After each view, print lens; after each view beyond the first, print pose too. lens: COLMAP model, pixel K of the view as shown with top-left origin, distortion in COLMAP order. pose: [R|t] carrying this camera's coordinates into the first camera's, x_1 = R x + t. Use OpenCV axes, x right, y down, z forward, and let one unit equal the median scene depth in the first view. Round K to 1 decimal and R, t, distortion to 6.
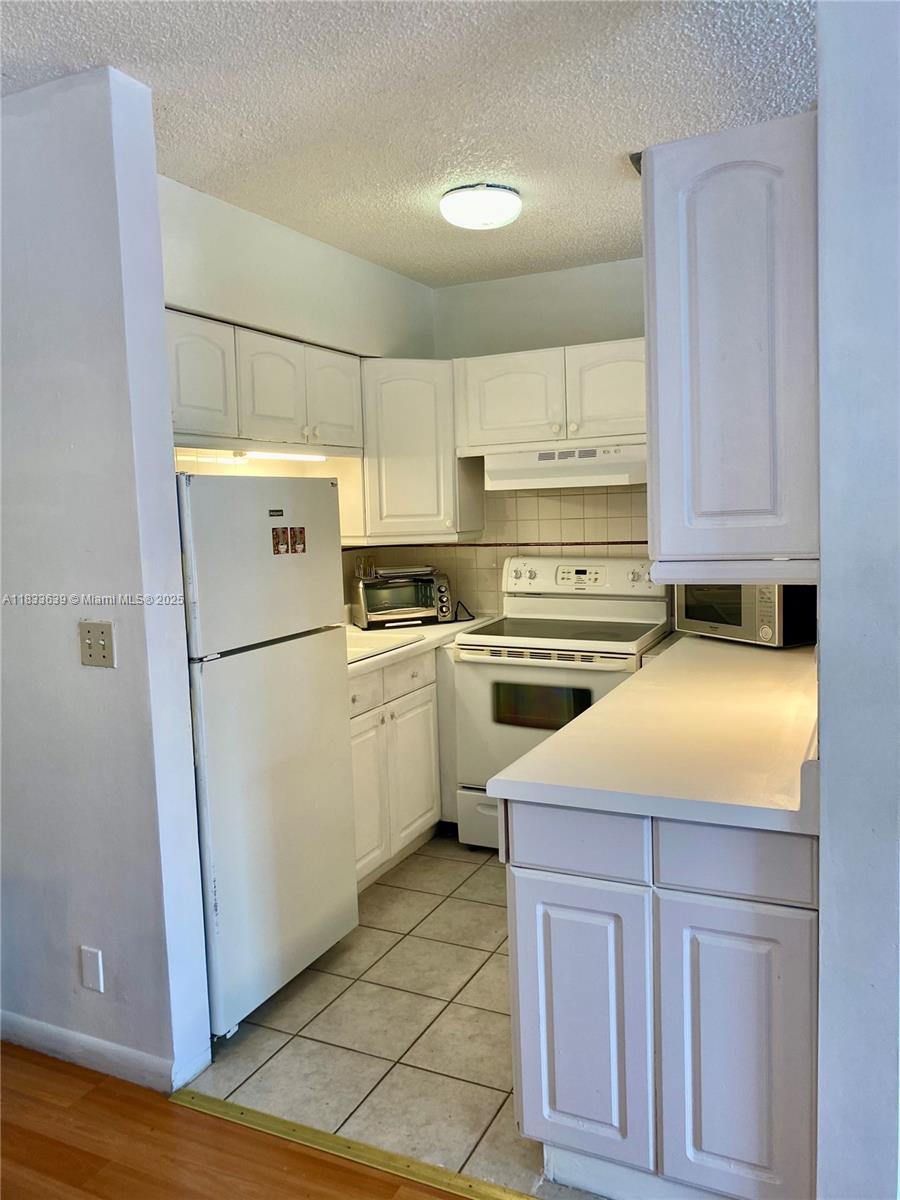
lens RADIAL K [[912.2, 0, 450.0], [0, 912.2, 600.0], [0, 0, 1]] dist [0.093927, -0.159414]
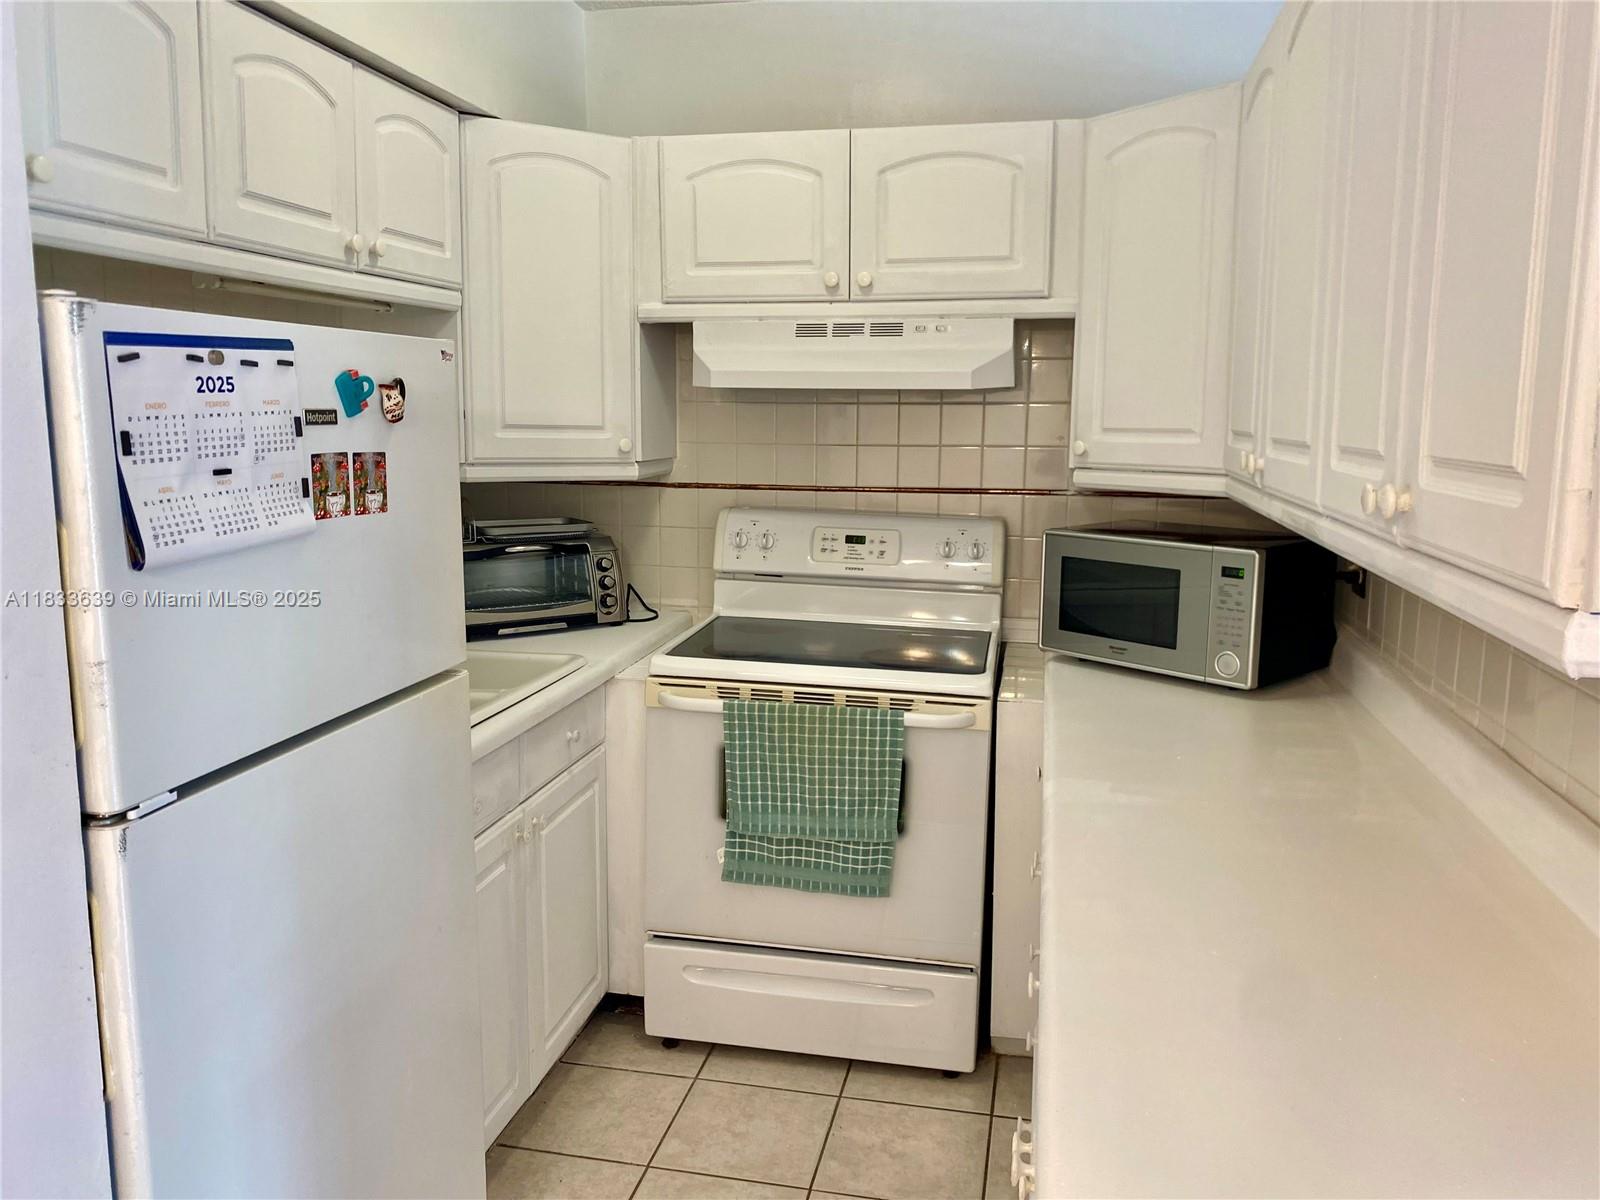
lens RADIAL K [[1216.2, 0, 800.0], [0, 1216.2, 600.0], [0, 0, 1]] dist [0.093927, -0.159414]
pose [[0.970859, 0.003600, 0.239626, -0.091584], [-0.014983, 0.998843, 0.045698, -0.033881], [-0.239184, -0.047957, 0.969789, 0.336079]]
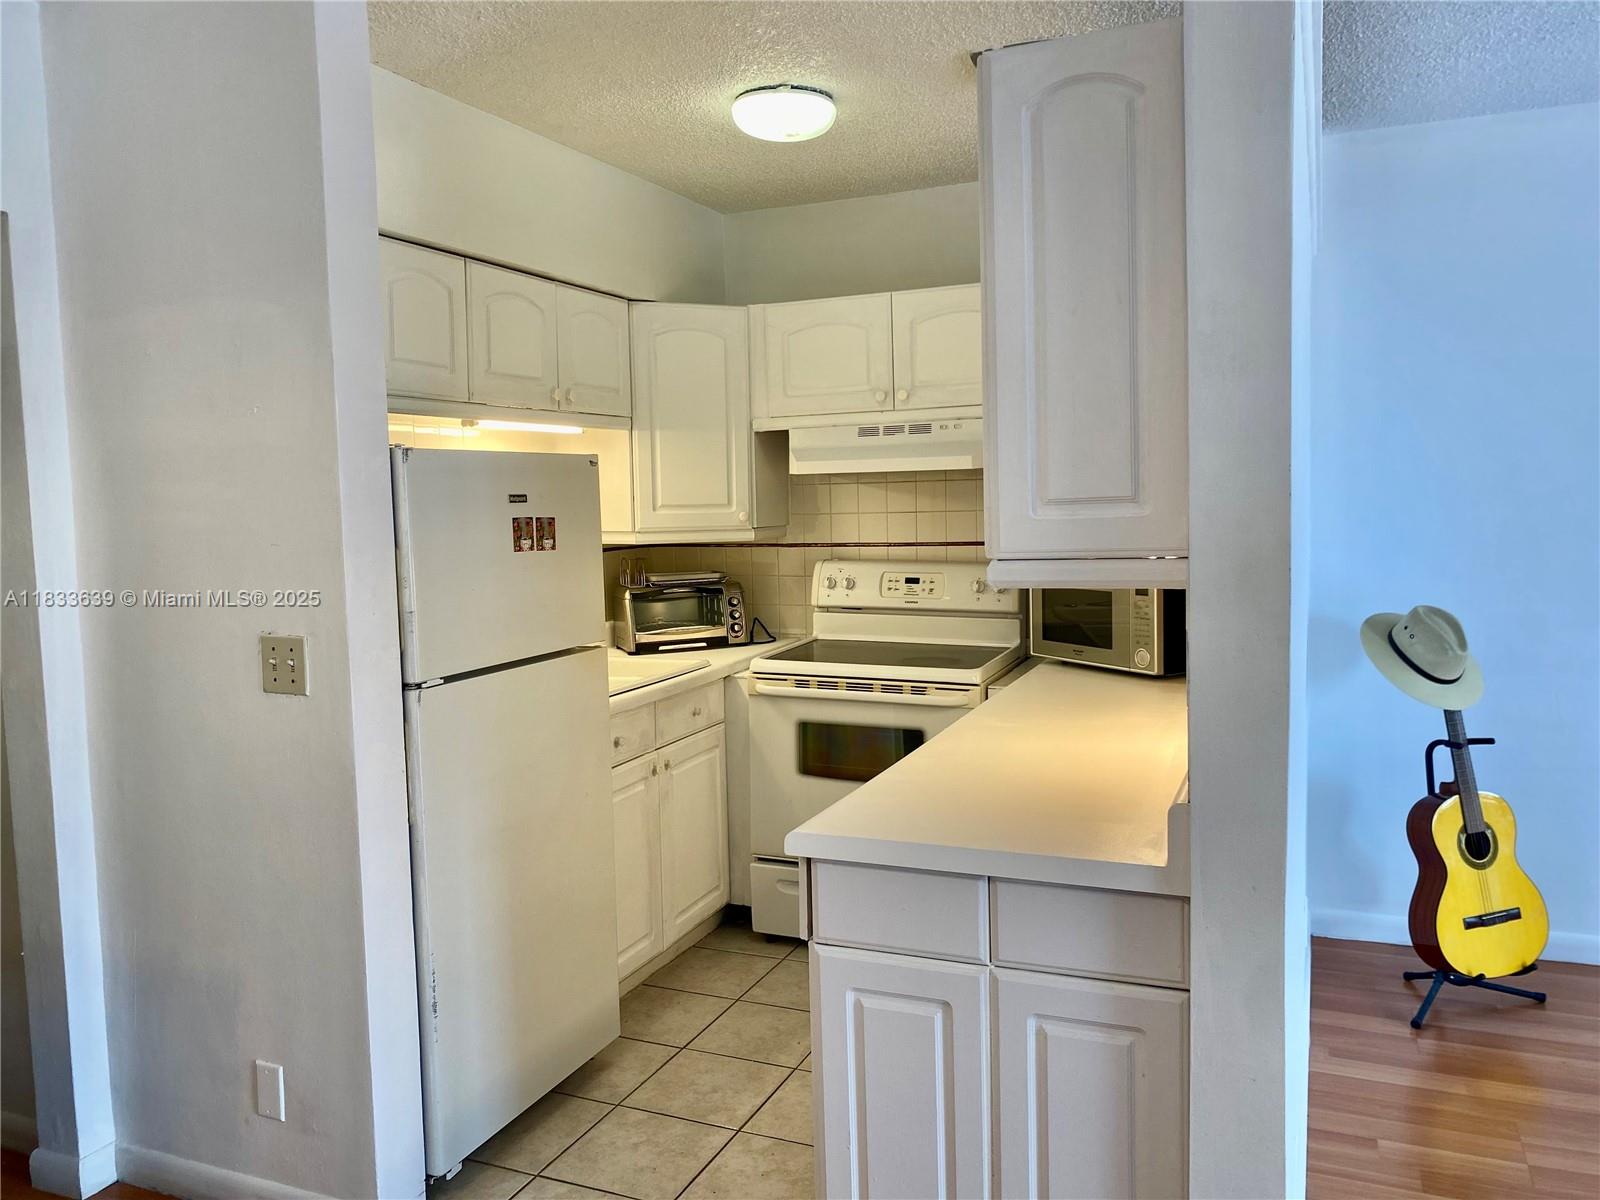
lens RADIAL K [[1216.2, 0, 800.0], [0, 1216.2, 600.0], [0, 0, 1]] dist [0.093927, -0.159414]
pose [[0.999039, 0.005776, 0.043444, 0.003720], [-0.004941, 0.999802, -0.019301, 0.007969], [-0.043547, 0.019067, 0.998869, -0.036602]]
